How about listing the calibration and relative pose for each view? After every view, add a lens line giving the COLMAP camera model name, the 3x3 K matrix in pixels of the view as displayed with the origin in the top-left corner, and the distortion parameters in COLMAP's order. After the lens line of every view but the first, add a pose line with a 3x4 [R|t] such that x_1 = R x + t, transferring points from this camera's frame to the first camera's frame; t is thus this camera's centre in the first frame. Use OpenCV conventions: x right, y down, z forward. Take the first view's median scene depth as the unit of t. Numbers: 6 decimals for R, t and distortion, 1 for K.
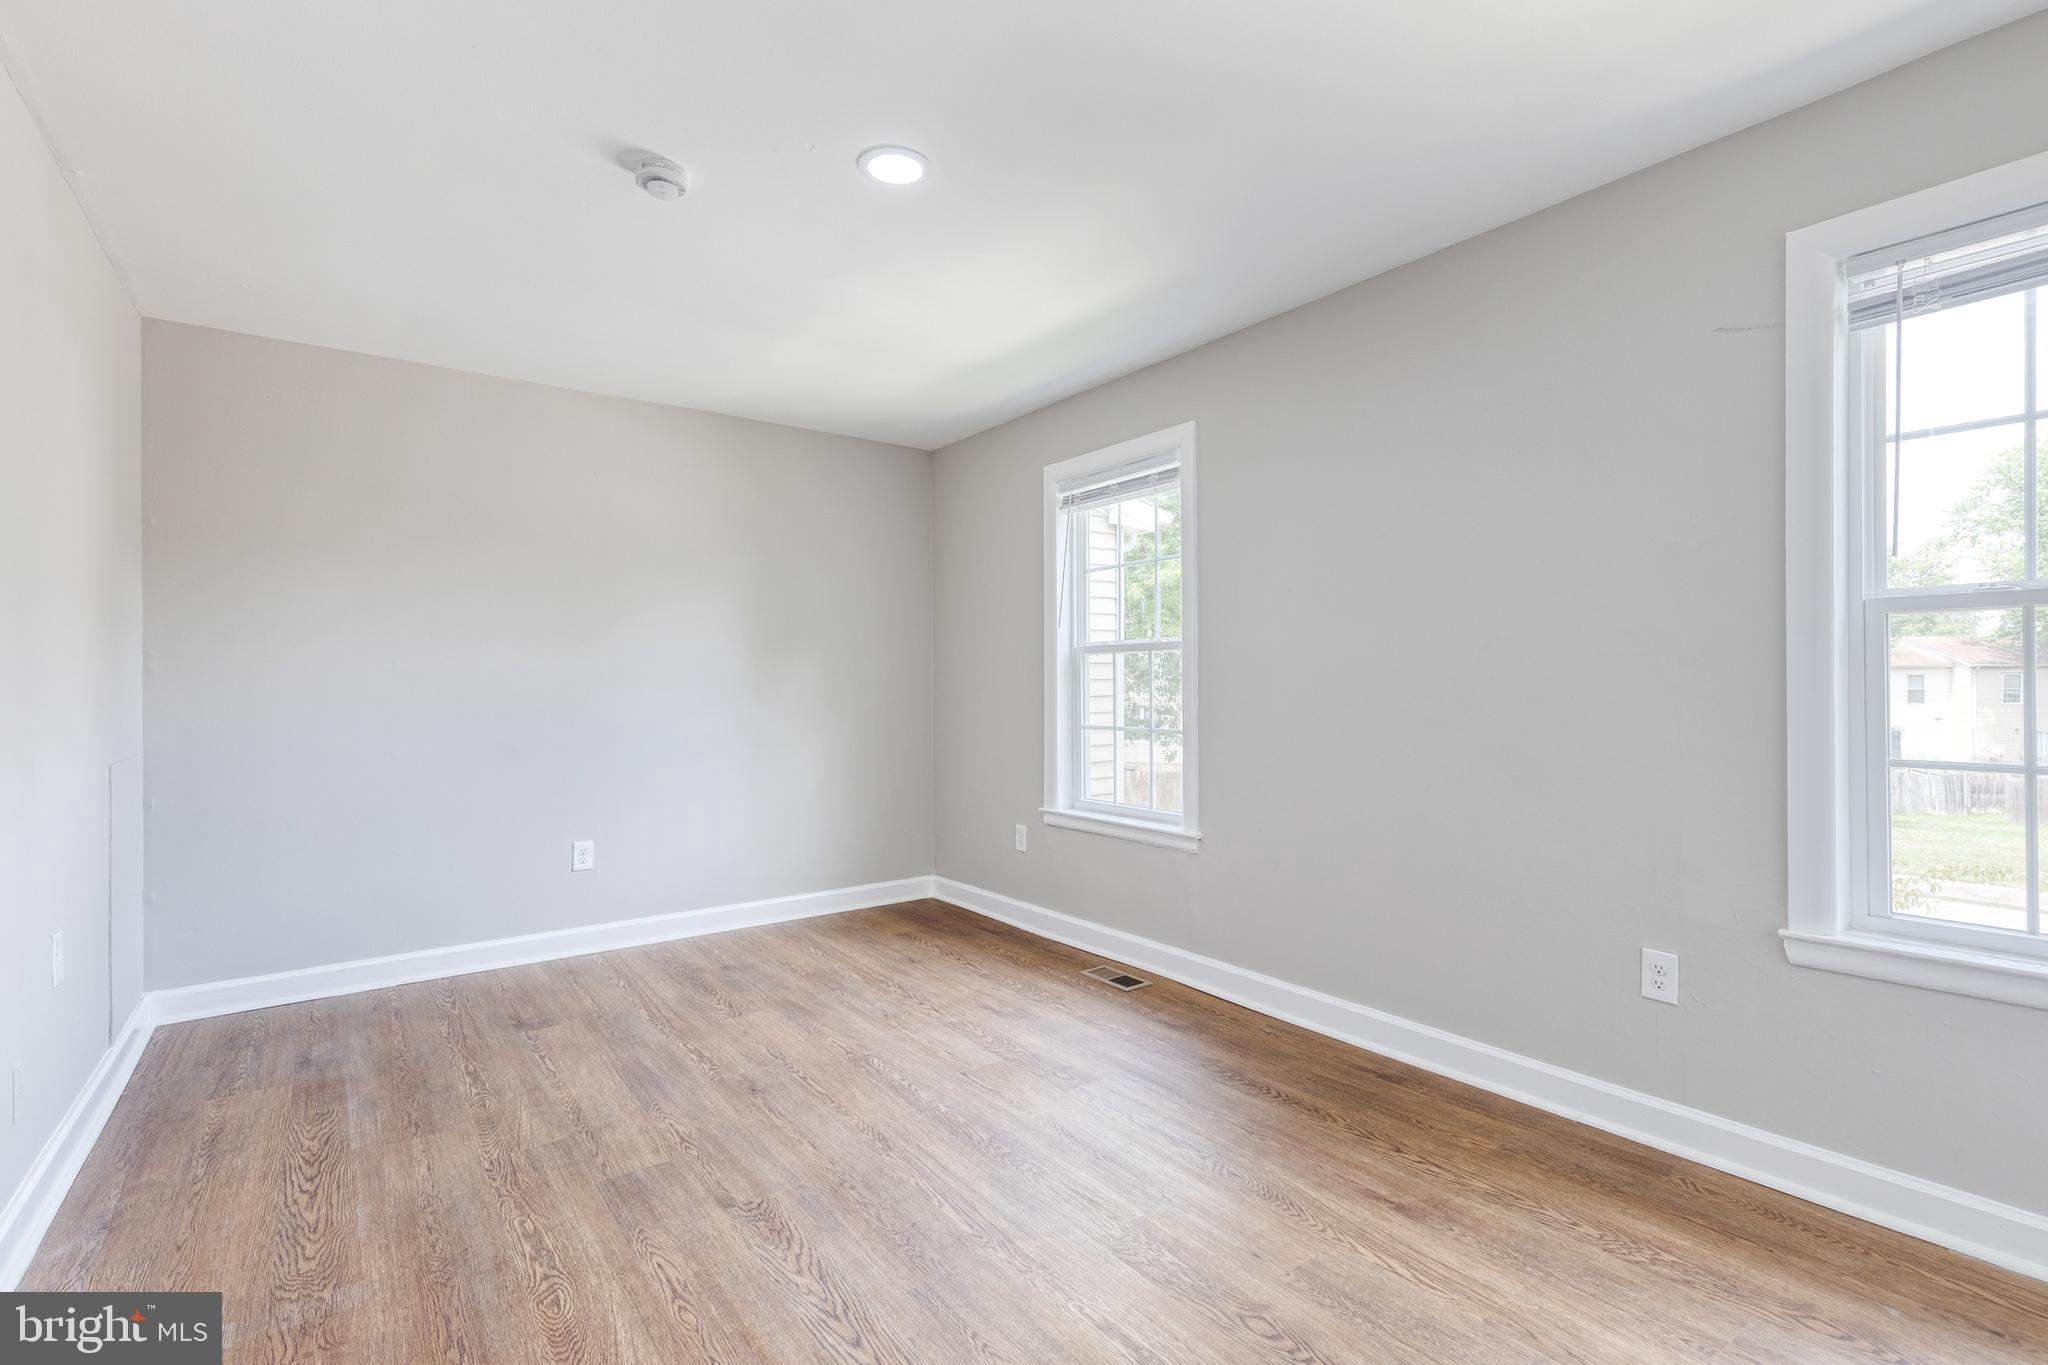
lens RADIAL K [[974.9, 0, 1014.0], [0, 974.9, 693.0], [0, 0, 1]] dist [0.003981, -0.000142]
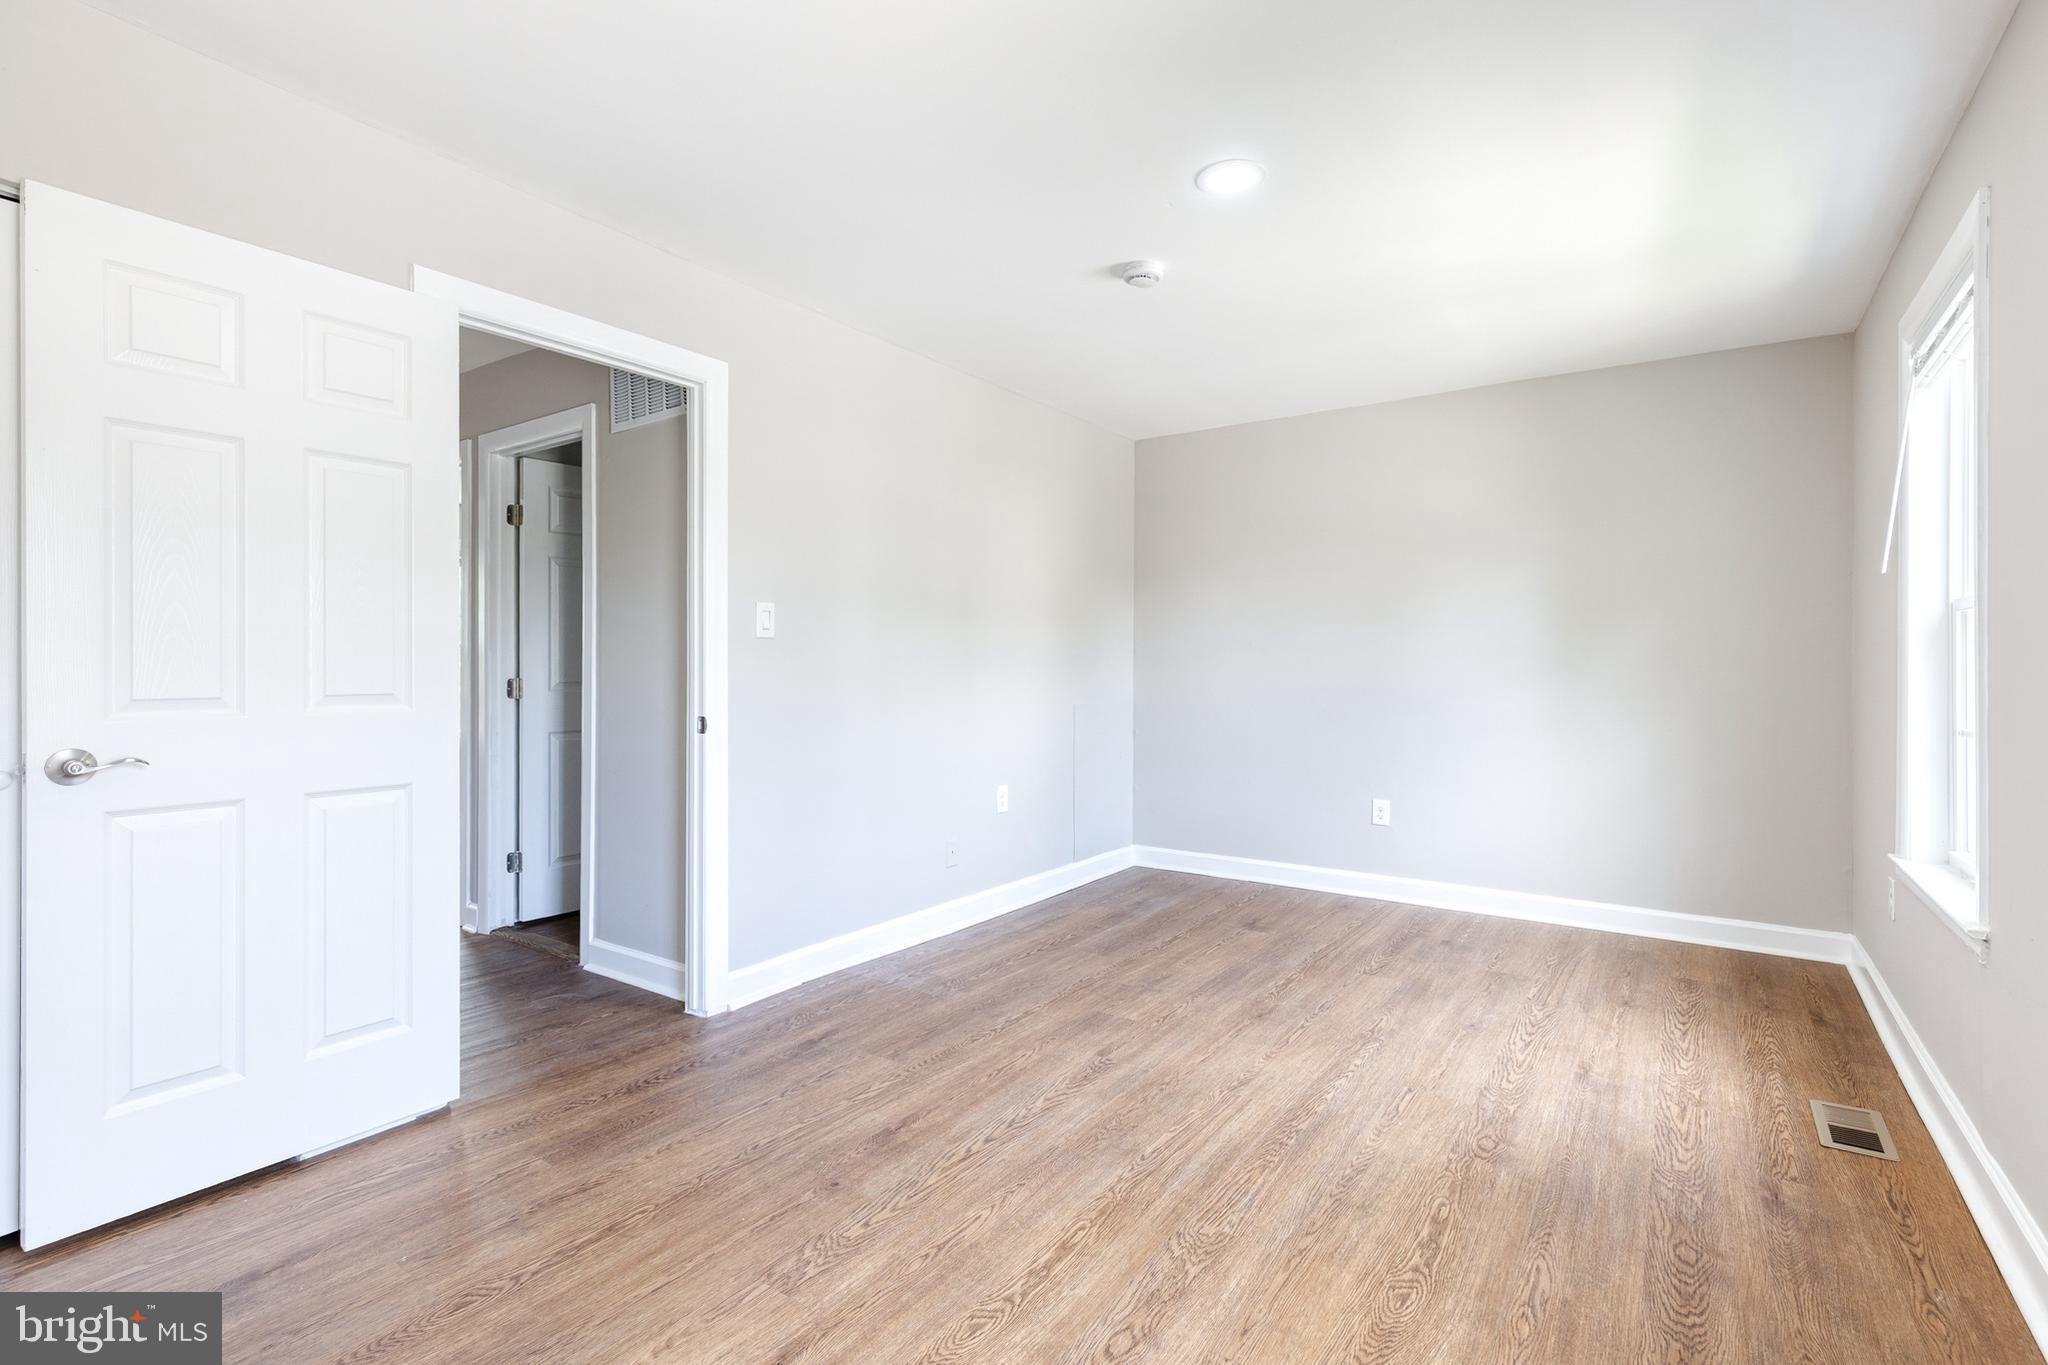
lens RADIAL K [[919.7, 0, 1014.8], [0, 919.7, 674.6], [0, 0, 1]] dist [0.003257, -0.002384]
pose [[0.300535, 0.015159, -0.953650, 0.599626], [-0.014514, 0.999831, 0.011319, 0.000444], [0.953660, 0.010440, 0.300704, 0.361391]]
